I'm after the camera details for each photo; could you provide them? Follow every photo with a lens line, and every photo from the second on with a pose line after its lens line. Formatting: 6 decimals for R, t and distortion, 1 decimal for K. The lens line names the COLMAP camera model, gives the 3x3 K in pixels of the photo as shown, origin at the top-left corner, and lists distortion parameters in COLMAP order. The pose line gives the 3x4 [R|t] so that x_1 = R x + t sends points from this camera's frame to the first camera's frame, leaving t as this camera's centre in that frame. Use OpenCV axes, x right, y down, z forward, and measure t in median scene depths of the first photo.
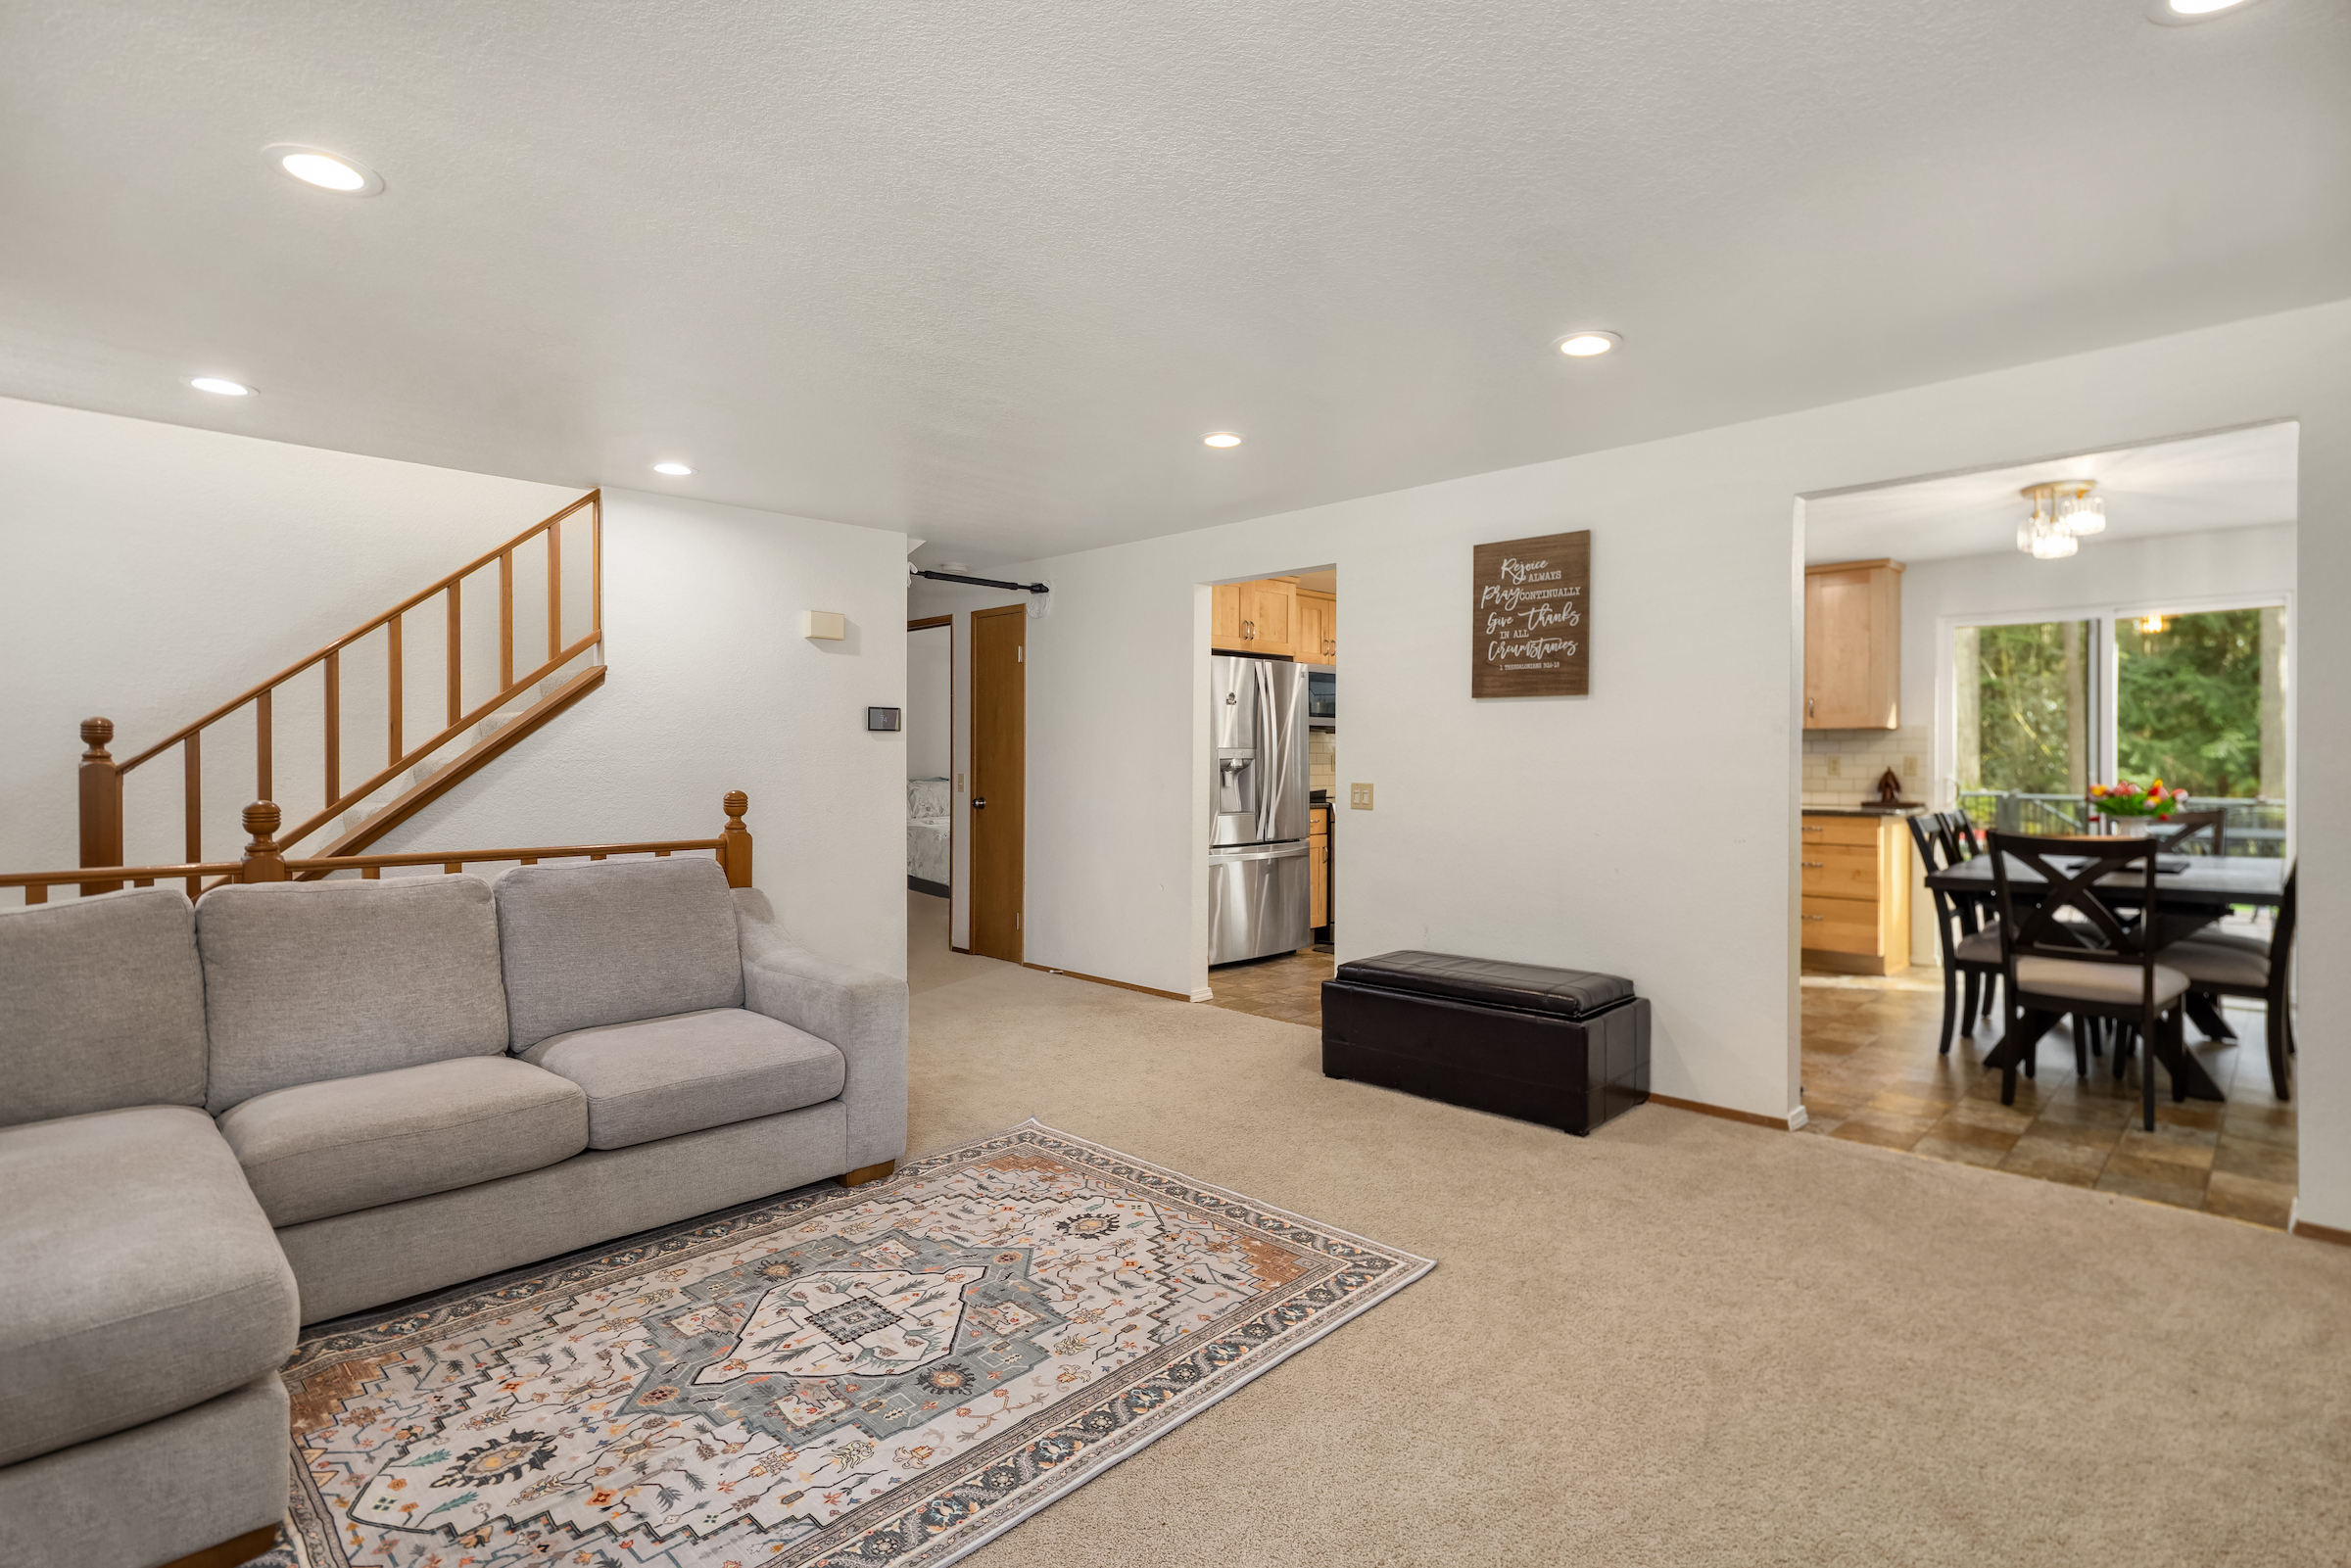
lens RADIAL K [[1154.4, 0, 1222.9], [0, 1154.4, 760.2], [0, 0, 1]] dist [0.011463, -0.005440]
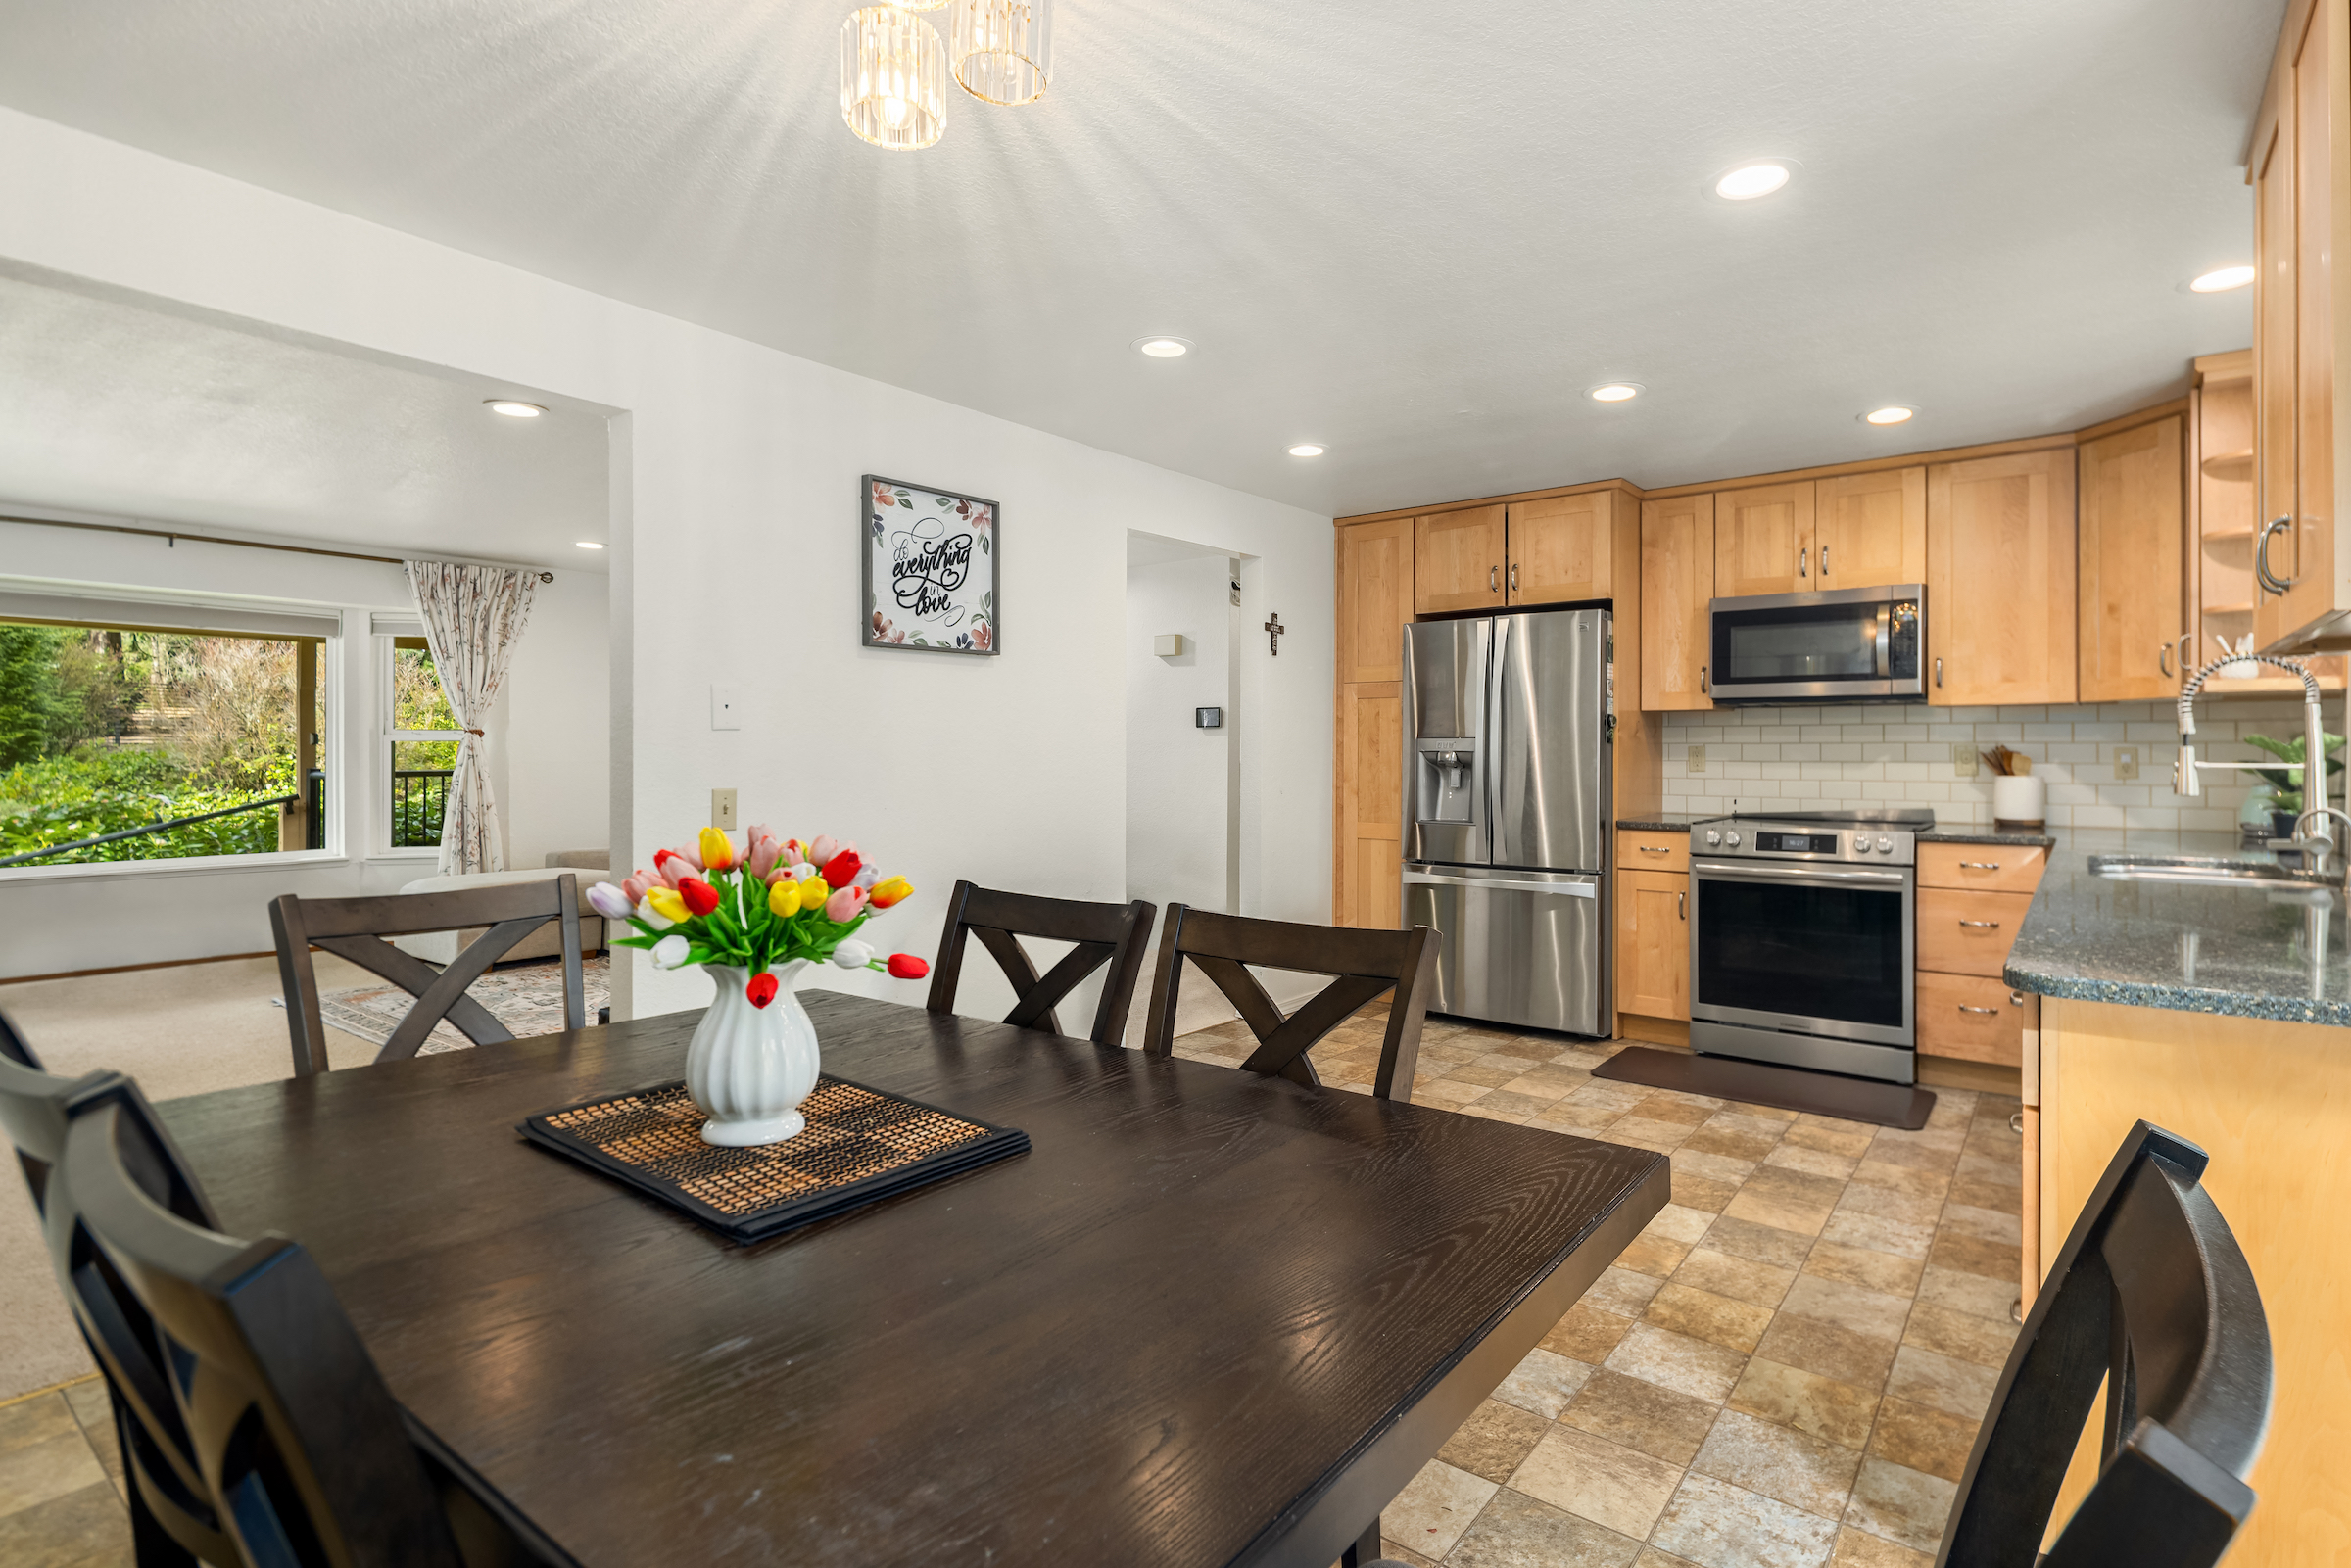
lens RADIAL K [[1154.4, 0, 1222.9], [0, 1154.4, 760.2], [0, 0, 1]] dist [0.011463, -0.005440]
pose [[0.114288, 0.007394, -0.993420, 1.167191], [-0.005514, 0.999962, 0.006809, -0.000863], [0.993432, 0.004700, 0.114324, 1.181700]]
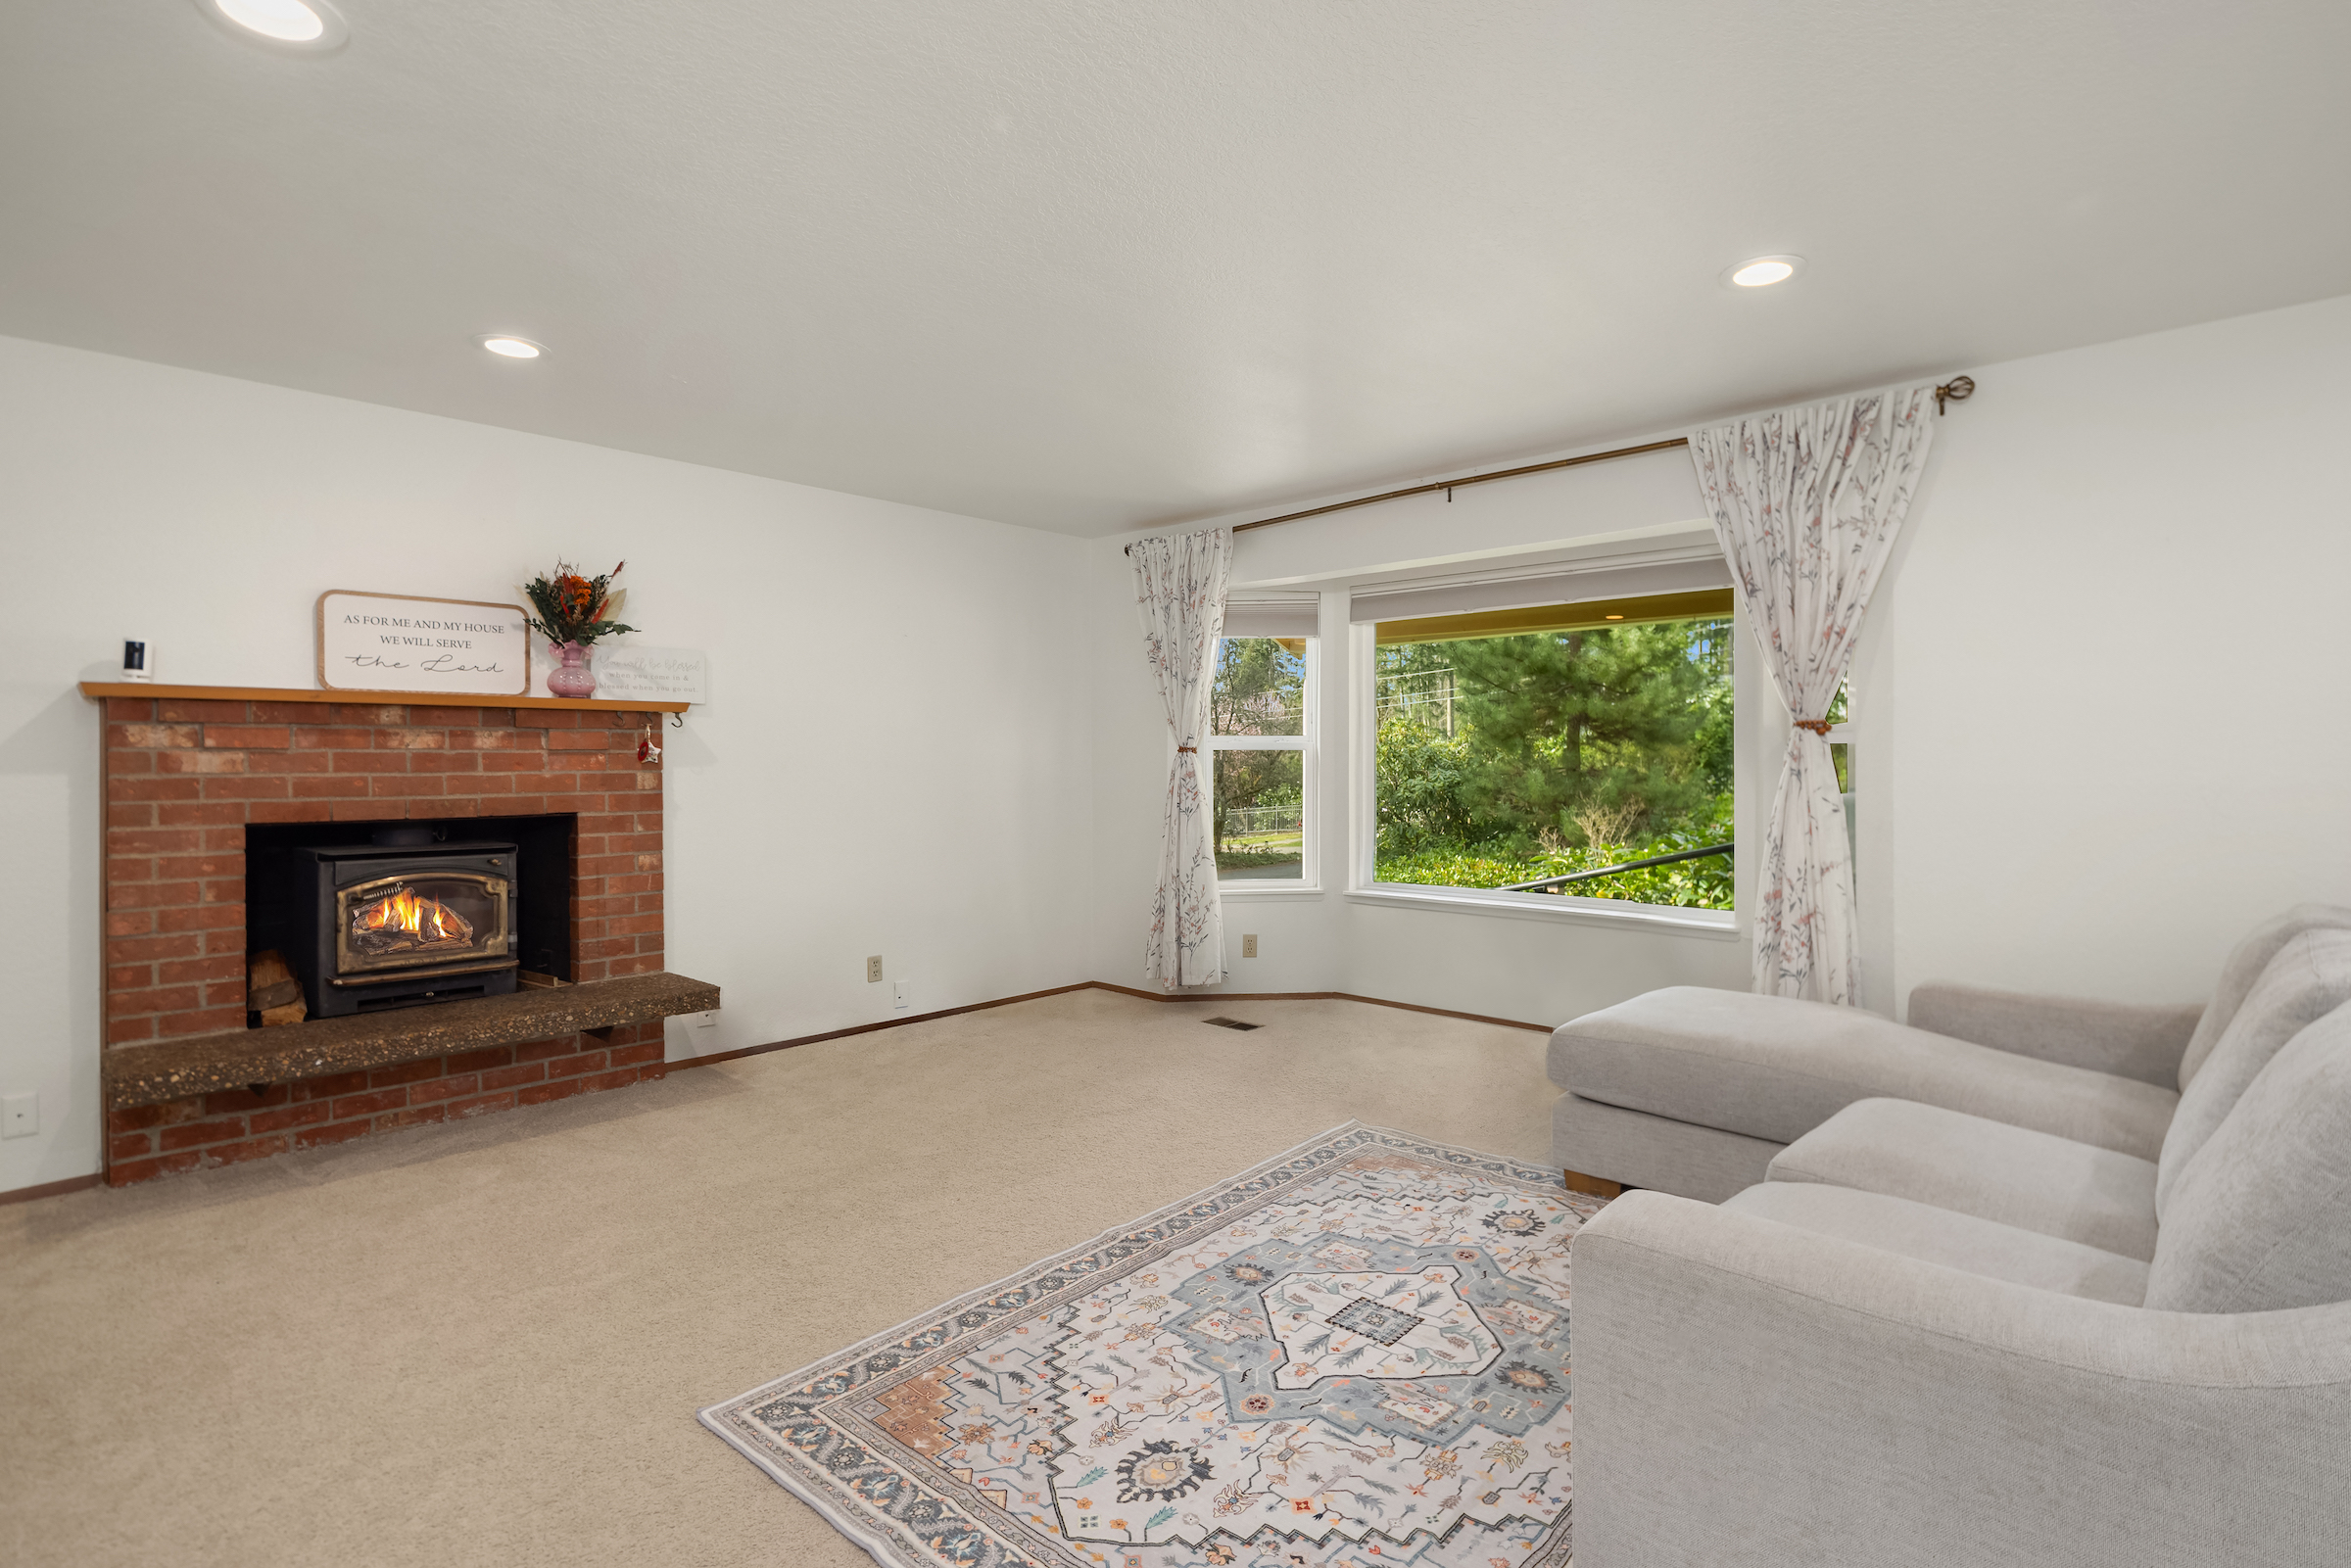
lens RADIAL K [[1154.4, 0, 1222.9], [0, 1154.4, 760.2], [0, 0, 1]] dist [0.011463, -0.005440]
pose [[-0.999418, 0.002224, -0.034045, -0.089474], [0.002163, 0.999996, 0.001825, -0.001385], [0.034049, 0.001750, -0.999419, 1.152502]]
